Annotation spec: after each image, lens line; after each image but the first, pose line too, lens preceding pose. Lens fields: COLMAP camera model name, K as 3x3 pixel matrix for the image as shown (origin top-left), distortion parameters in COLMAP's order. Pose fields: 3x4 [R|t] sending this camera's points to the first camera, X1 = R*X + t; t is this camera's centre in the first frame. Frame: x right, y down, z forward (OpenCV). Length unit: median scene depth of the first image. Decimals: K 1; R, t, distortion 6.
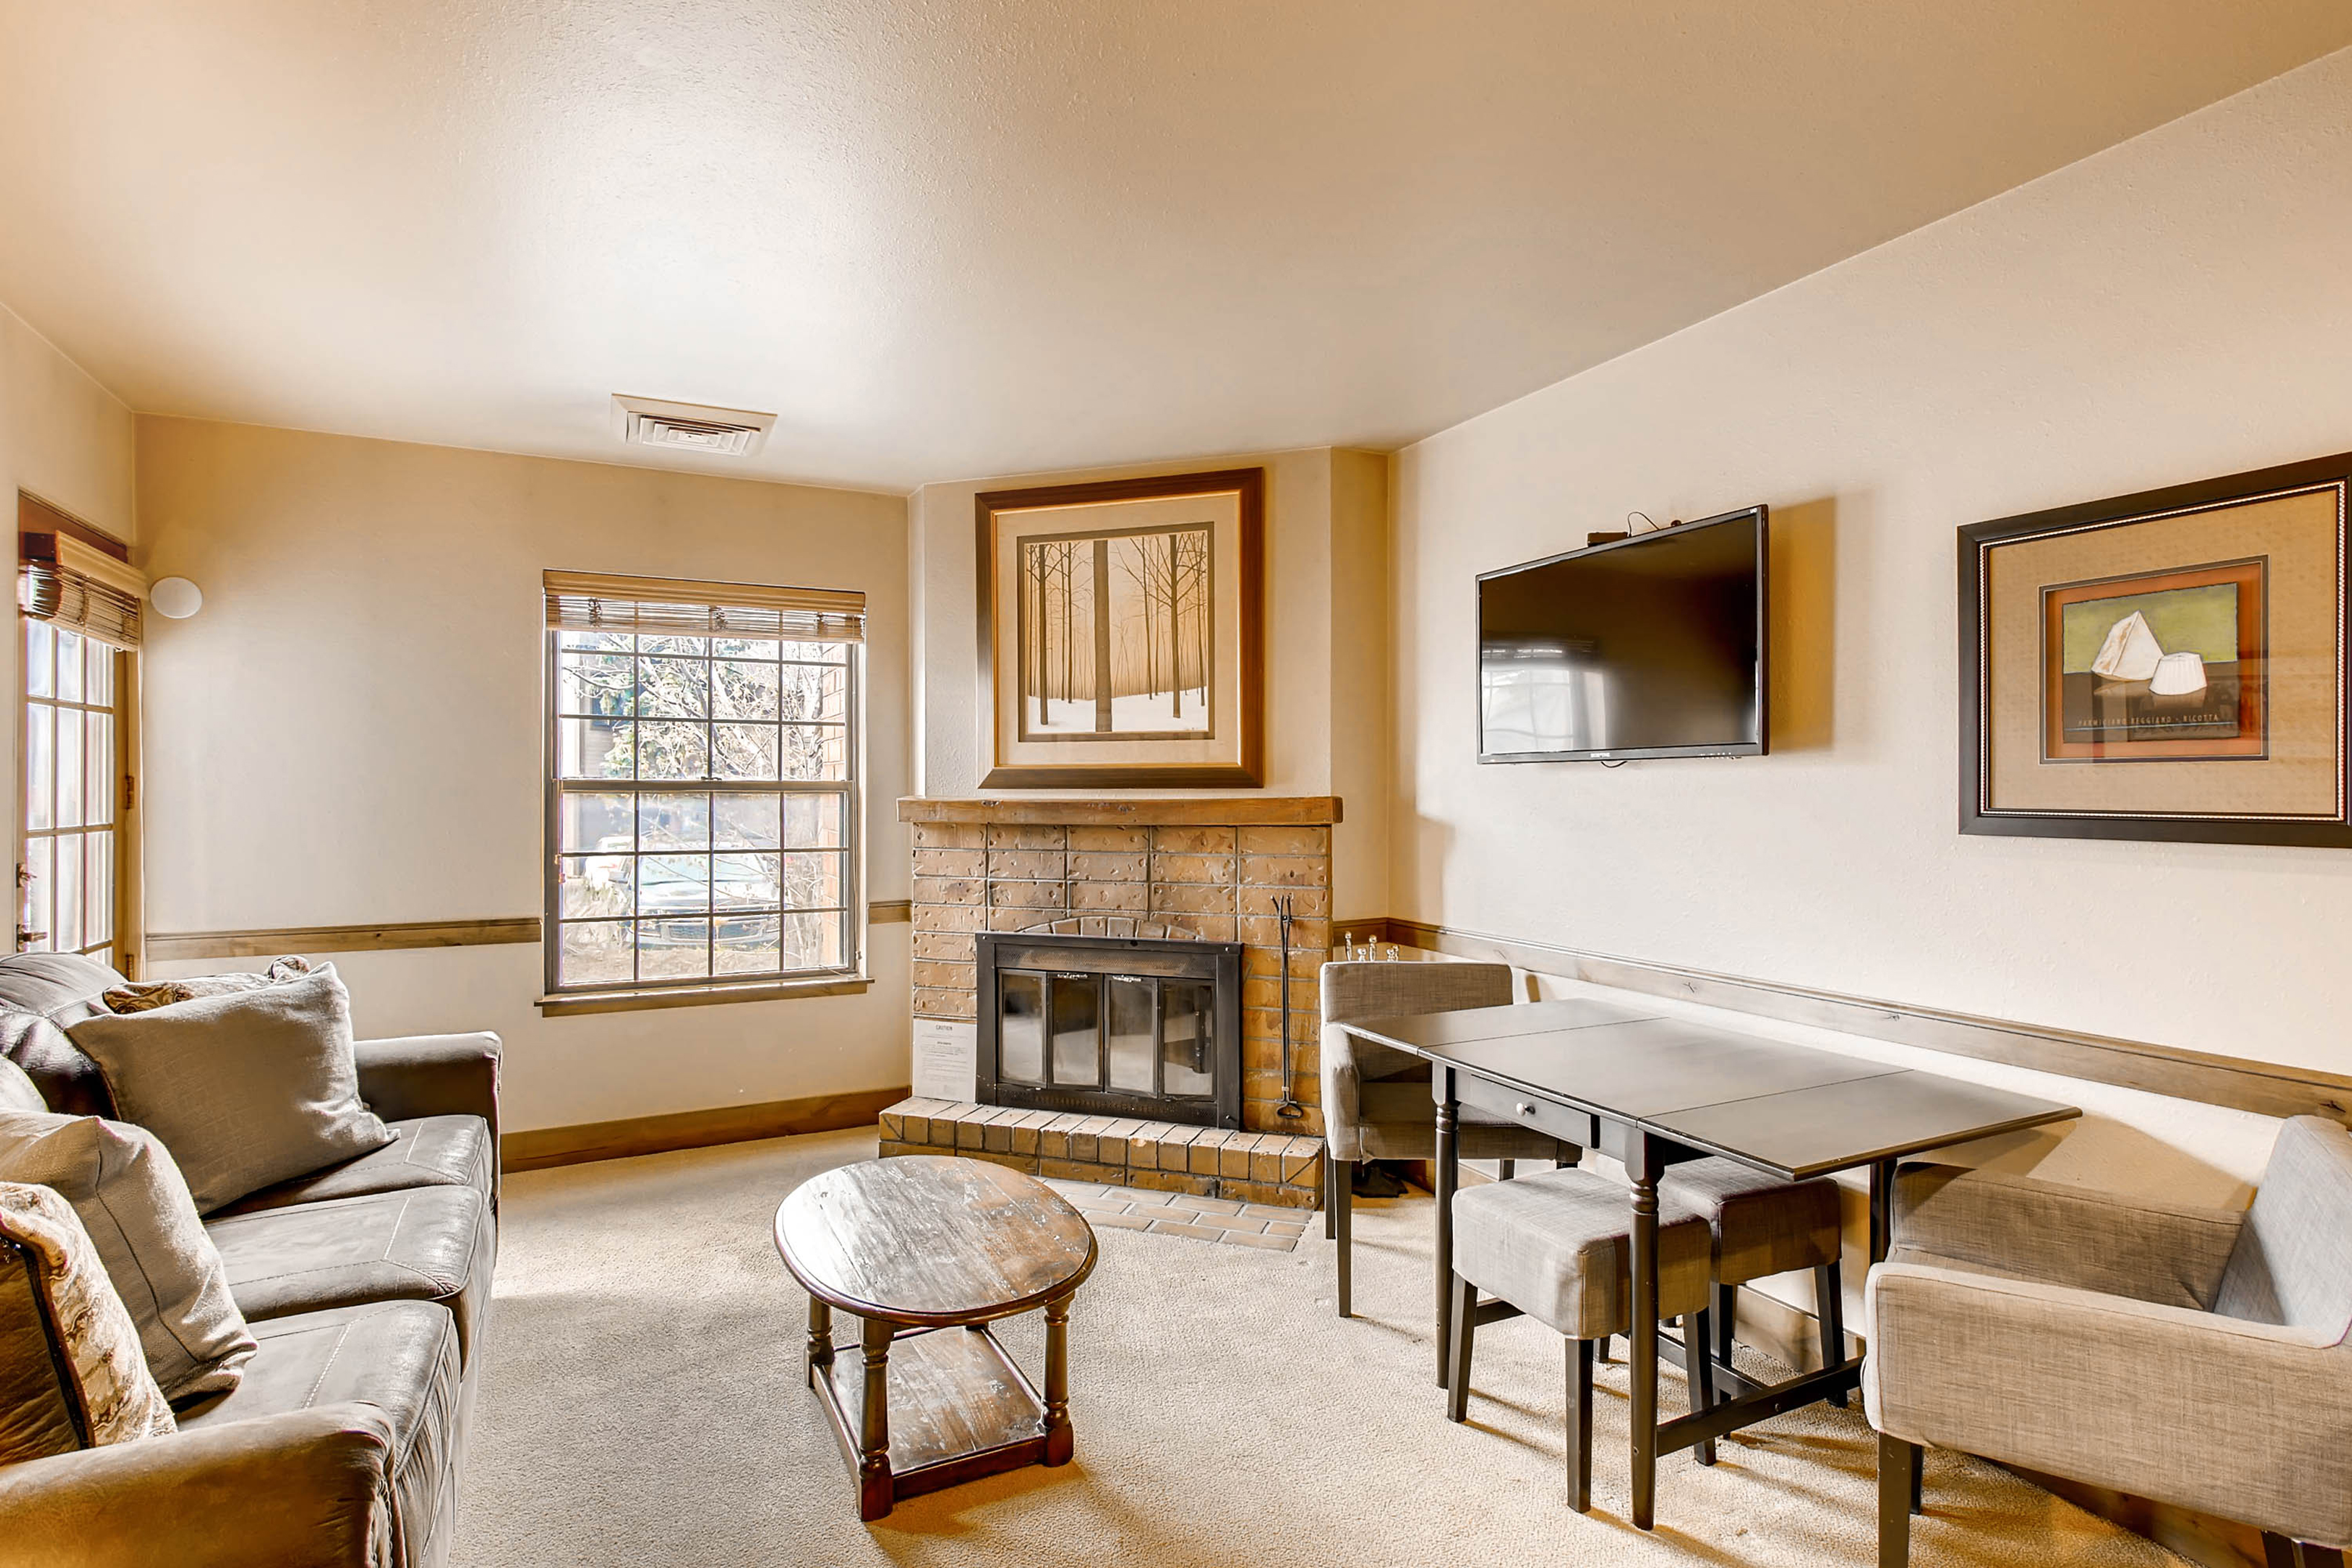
lens RADIAL K [[1157.8, 0, 1174.5], [0, 1157.8, 788.5], [0, 0, 1]] dist [0.010036, -0.003431]
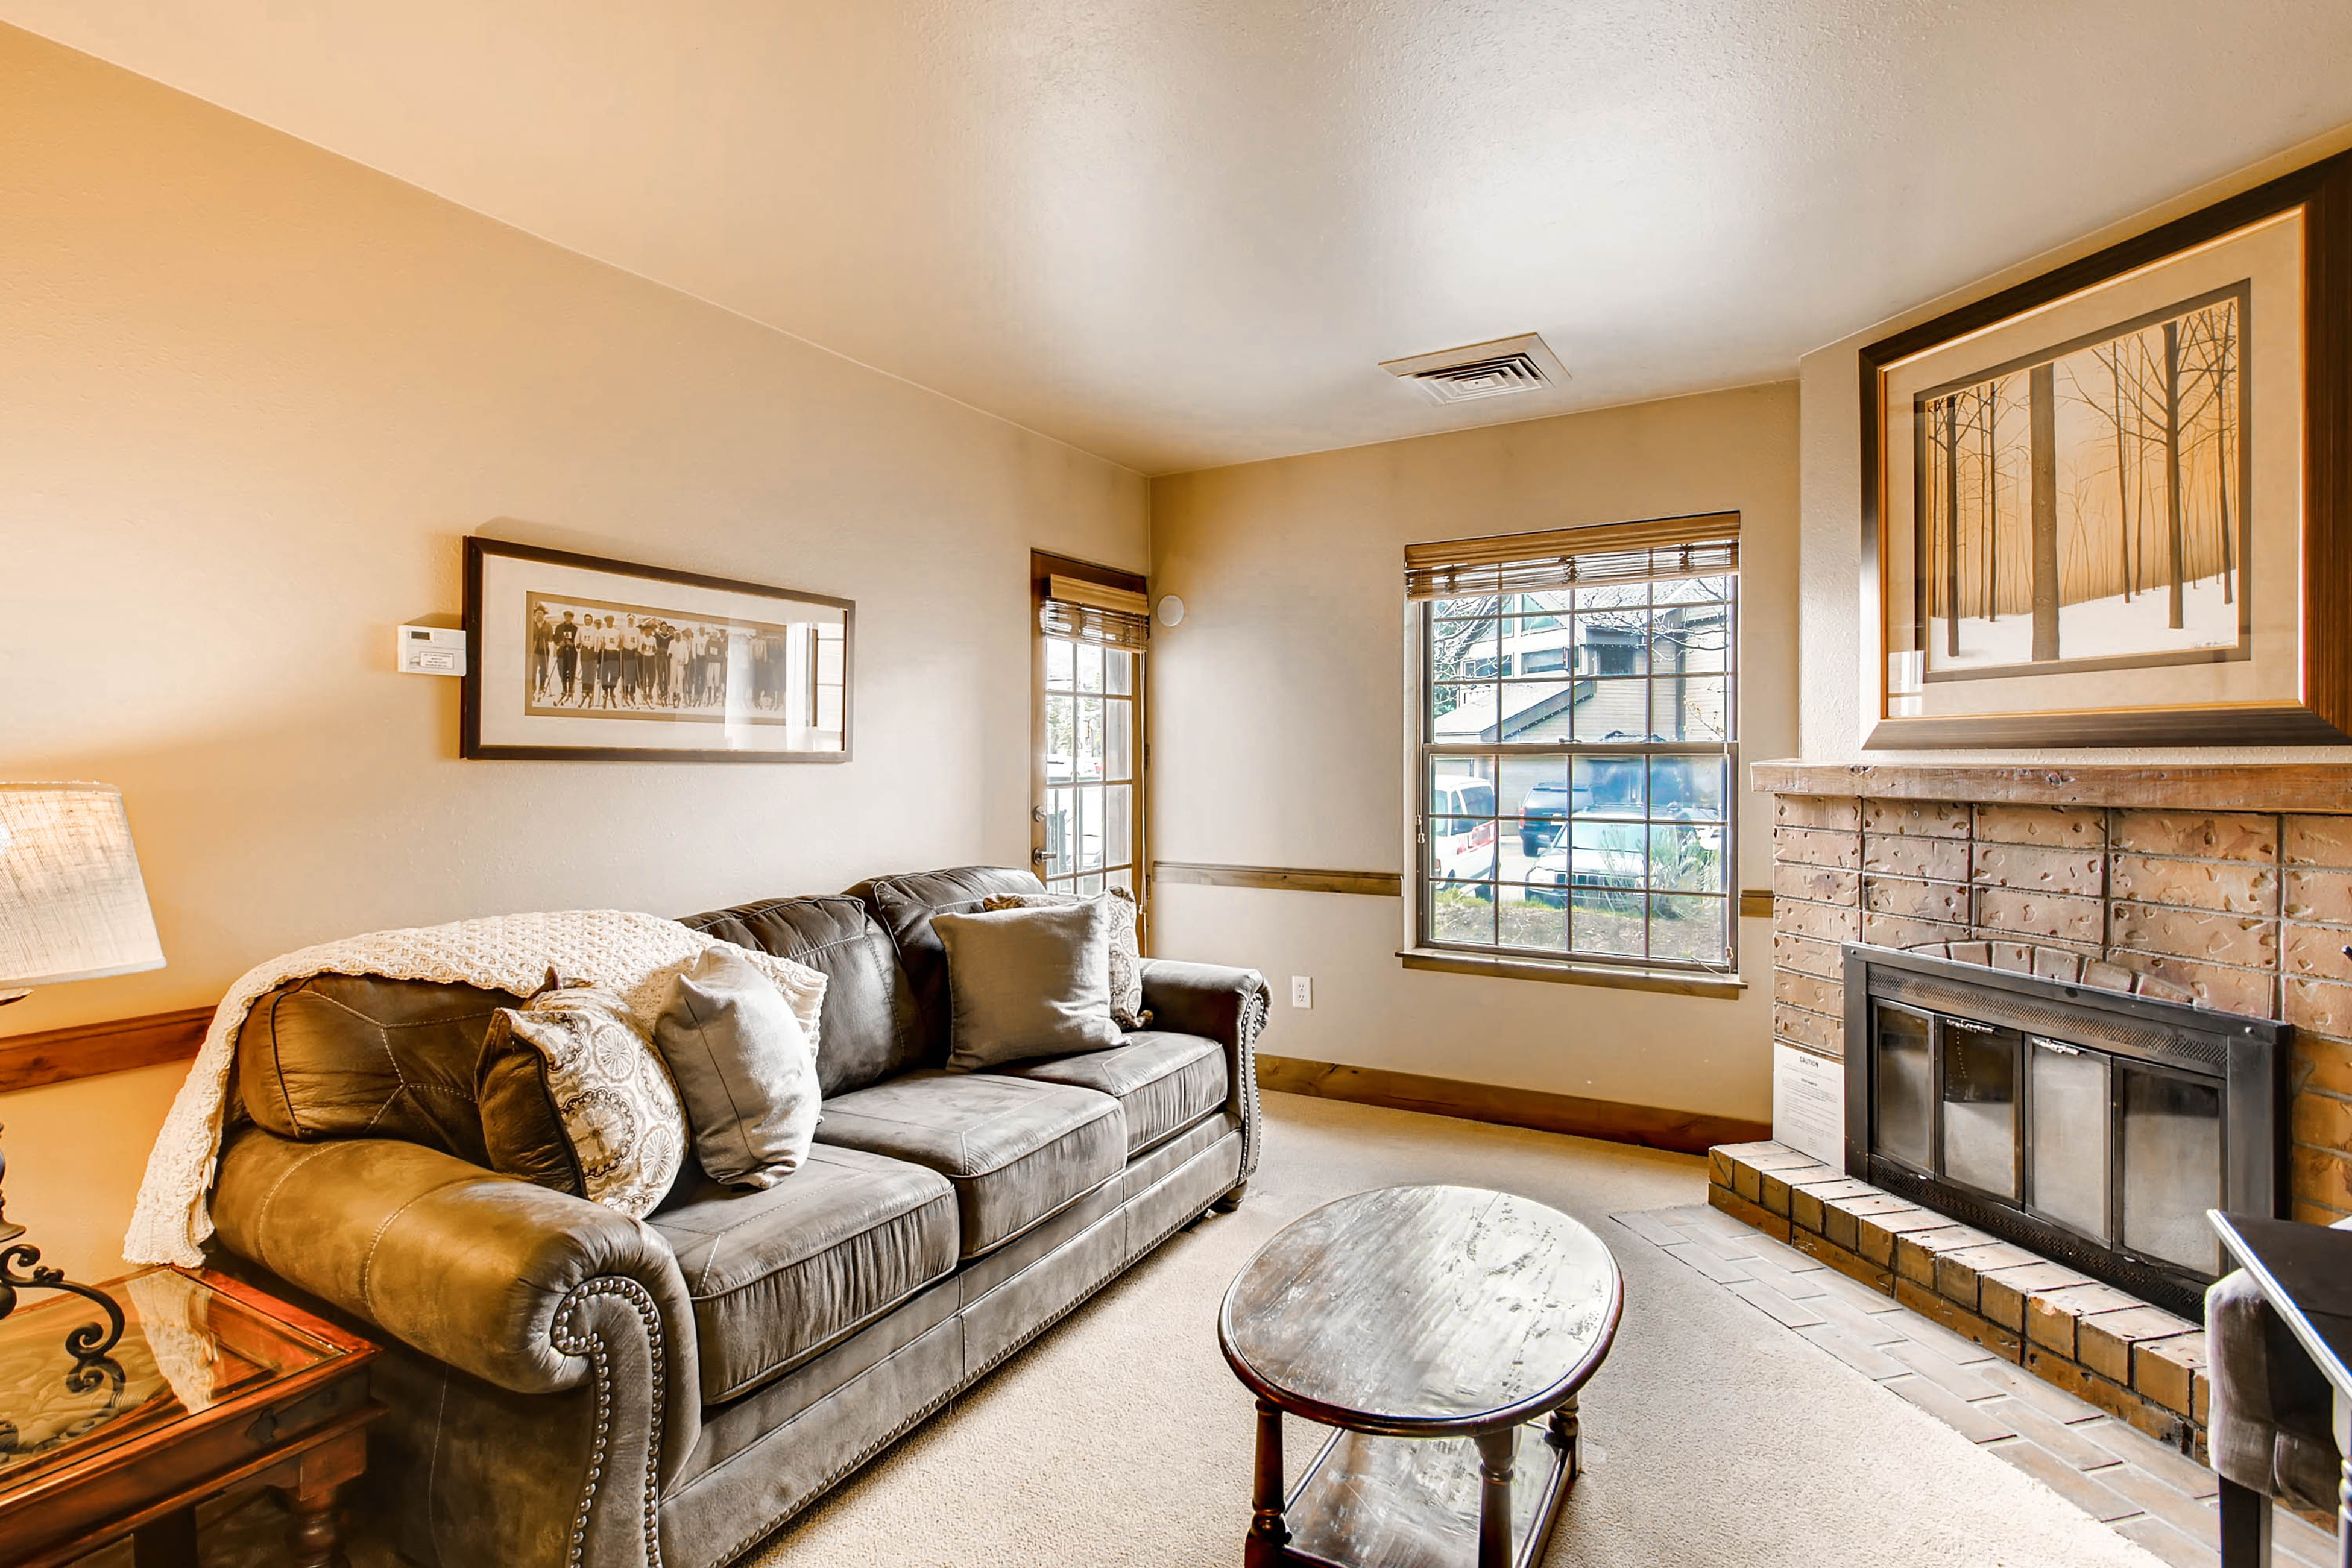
lens RADIAL K [[1157.8, 0, 1175.3], [0, 1157.8, 769.7], [0, 0, 1]] dist [0.010036, -0.003431]
pose [[0.554917, 0.006983, -0.831876, 0.216371], [0.003898, 0.999932, 0.010995, 0.003124], [0.831897, -0.009344, 0.554852, 0.237886]]
